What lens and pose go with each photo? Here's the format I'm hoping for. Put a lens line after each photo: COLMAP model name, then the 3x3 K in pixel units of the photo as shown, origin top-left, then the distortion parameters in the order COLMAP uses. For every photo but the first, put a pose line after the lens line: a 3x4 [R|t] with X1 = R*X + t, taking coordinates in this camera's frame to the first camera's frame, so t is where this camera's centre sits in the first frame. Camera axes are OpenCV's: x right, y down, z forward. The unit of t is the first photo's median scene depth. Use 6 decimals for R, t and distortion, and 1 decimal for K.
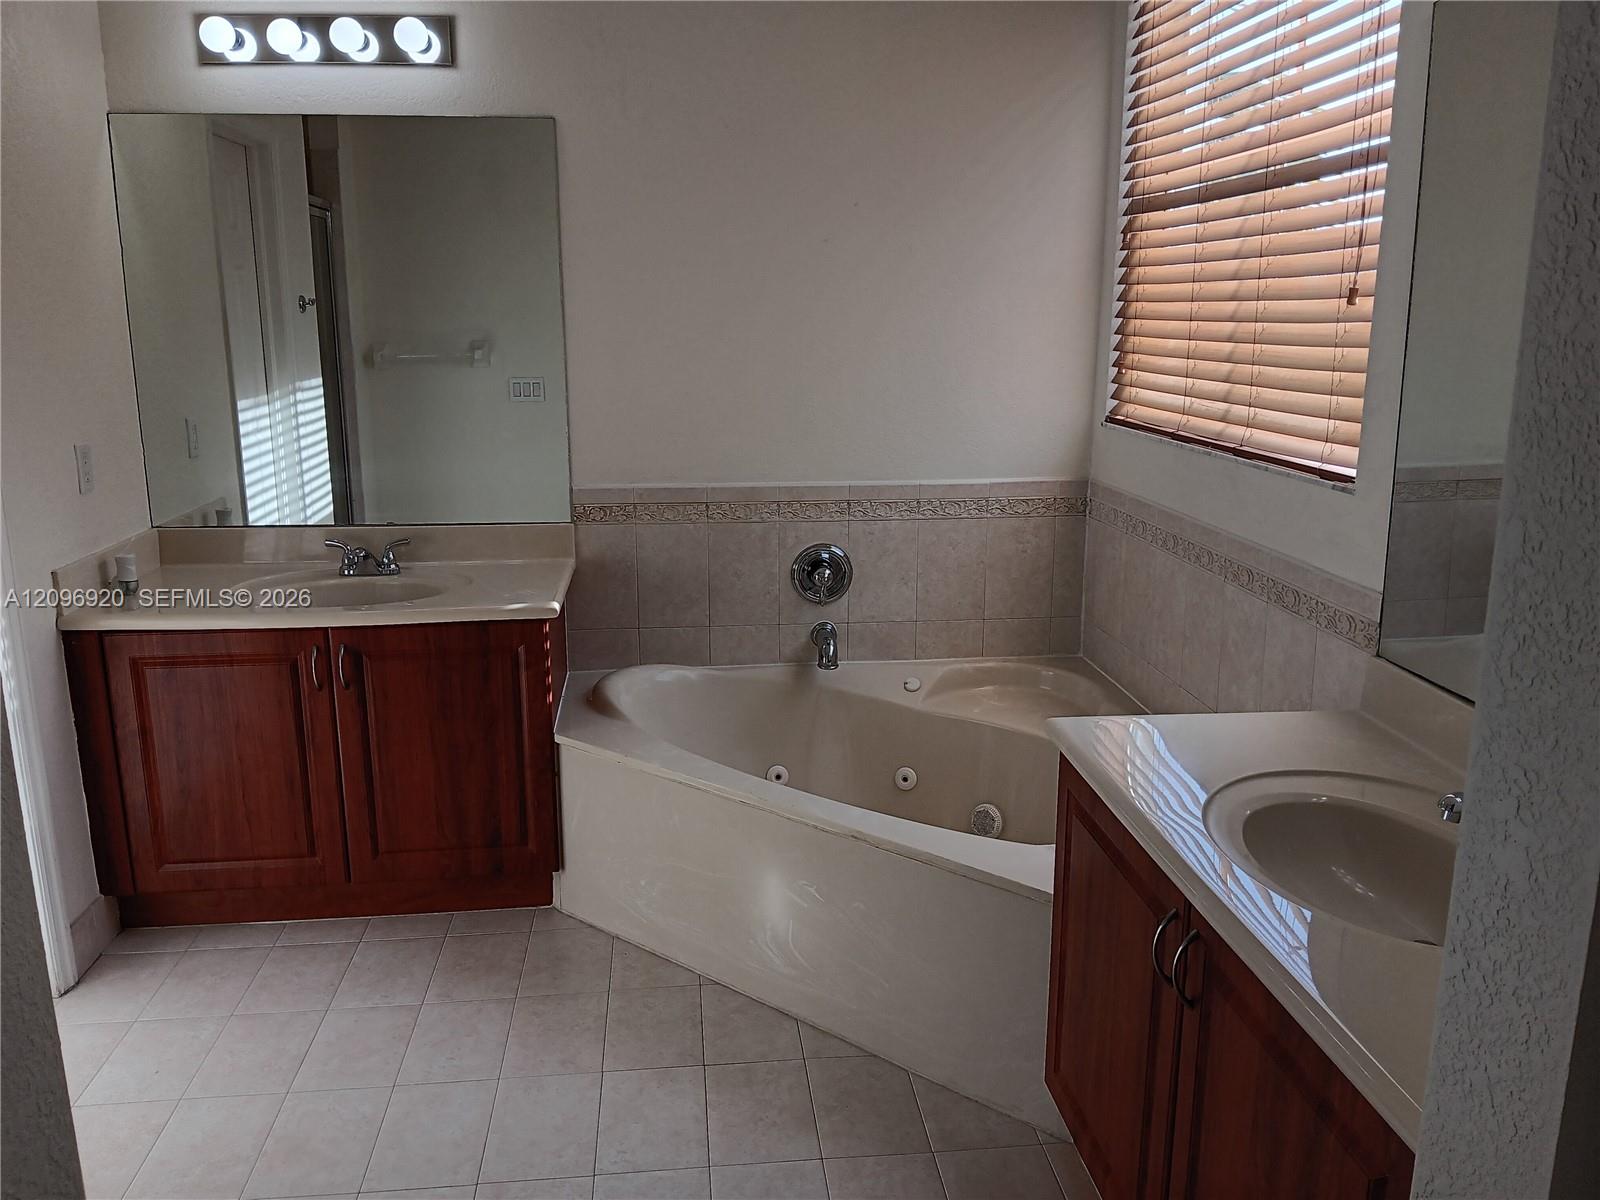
lens RADIAL K [[1247.0, 0, 801.9], [0, 1247.0, 597.6], [0, 0, 1]] dist [0.054114, -0.115730]
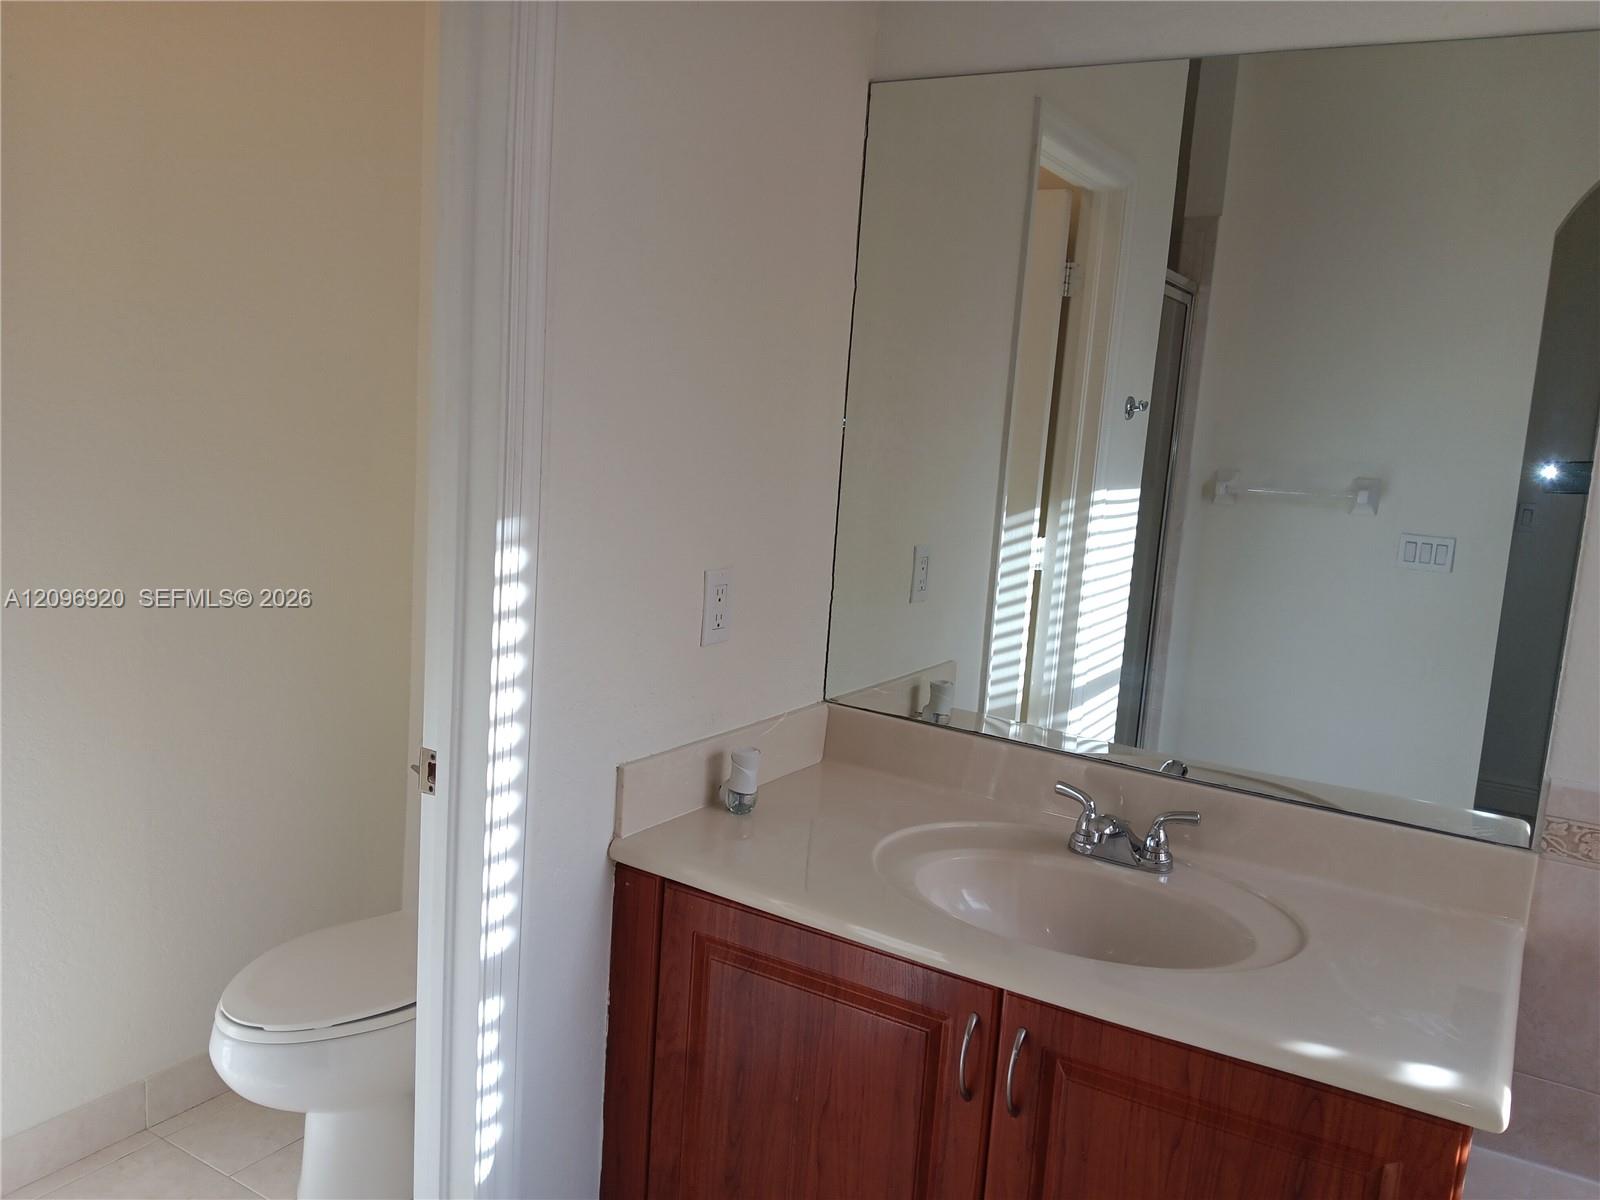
lens RADIAL K [[1247.0, 0, 801.1], [0, 1247.0, 599.7], [0, 0, 1]] dist [0.054114, -0.115730]
pose [[0.791953, 0.139126, -0.594520, -0.150347], [-0.202028, 0.978558, -0.040122, -0.084362], [0.576190, 0.151885, 0.803079, 0.480737]]
